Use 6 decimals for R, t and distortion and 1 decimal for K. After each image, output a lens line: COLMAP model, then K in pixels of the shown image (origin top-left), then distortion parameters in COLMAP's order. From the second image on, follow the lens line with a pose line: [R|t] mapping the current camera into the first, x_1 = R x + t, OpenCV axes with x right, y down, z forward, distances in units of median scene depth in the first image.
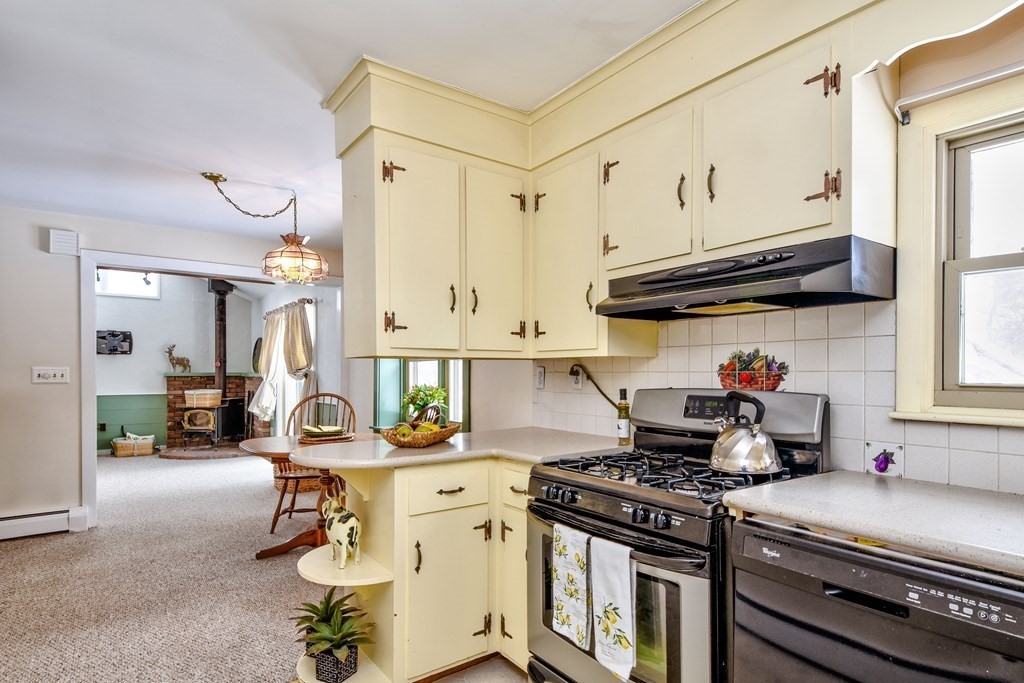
lens RADIAL K [[551.3, 0, 525.2], [0, 551.3, 373.9], [0, 0, 1]] dist [0.060138, -0.046817]
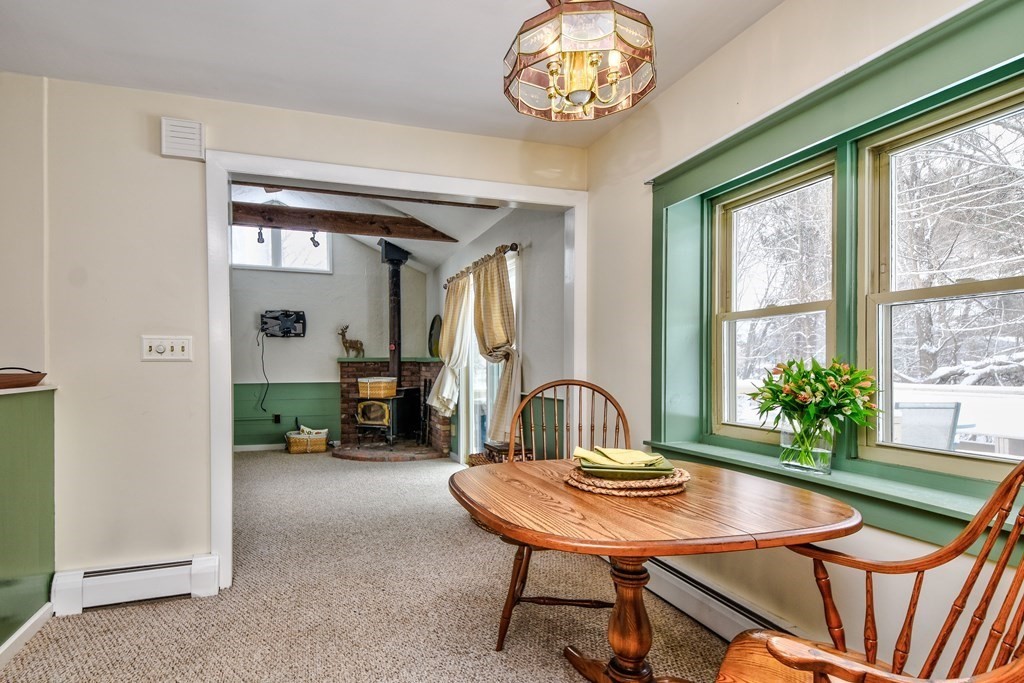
lens RADIAL K [[556.3, 0, 508.1], [0, 556.3, 373.7], [0, 0, 1]] dist [0.074301, -0.050984]
pose [[0.958361, 0.002328, -0.285550, -0.196785], [0.001598, 0.999907, 0.013515, 0.015851], [0.285555, -0.013408, 0.958268, 0.336049]]
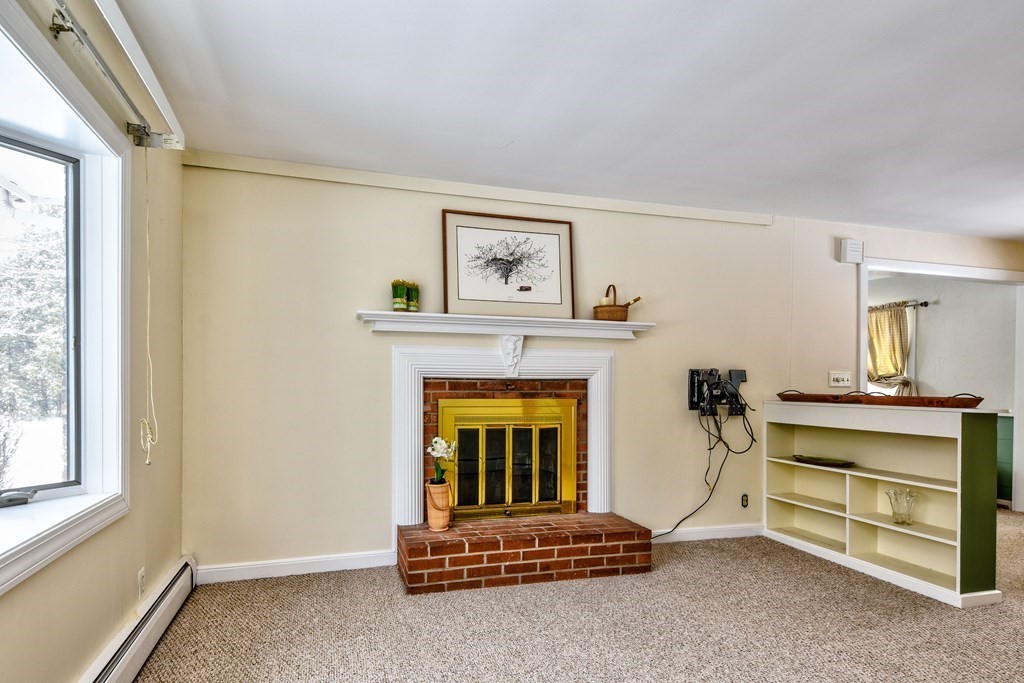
lens RADIAL K [[565.0, 0, 507.0], [0, 565.0, 386.3], [0, 0, 1]] dist [0.067165, -0.064157]
pose [[0.944340, 0.010631, -0.328799, -0.738463], [-0.010692, 0.999942, 0.001625, 0.014199], [0.328797, 0.001981, 0.944398, -0.145889]]
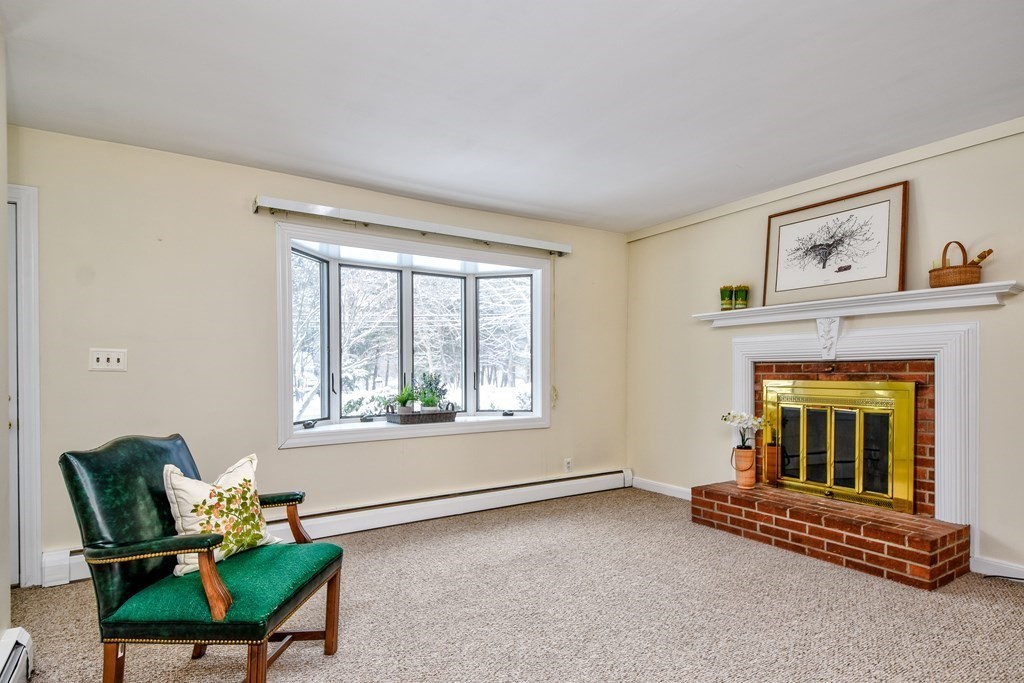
lens RADIAL K [[556.3, 0, 508.1], [0, 556.3, 373.7], [0, 0, 1]] dist [0.074301, -0.050984]
pose [[-0.067697, 0.006906, -0.997682, -0.307183], [-0.003959, 0.999966, 0.007190, 0.017829], [0.997698, 0.004437, -0.067668, 0.118155]]
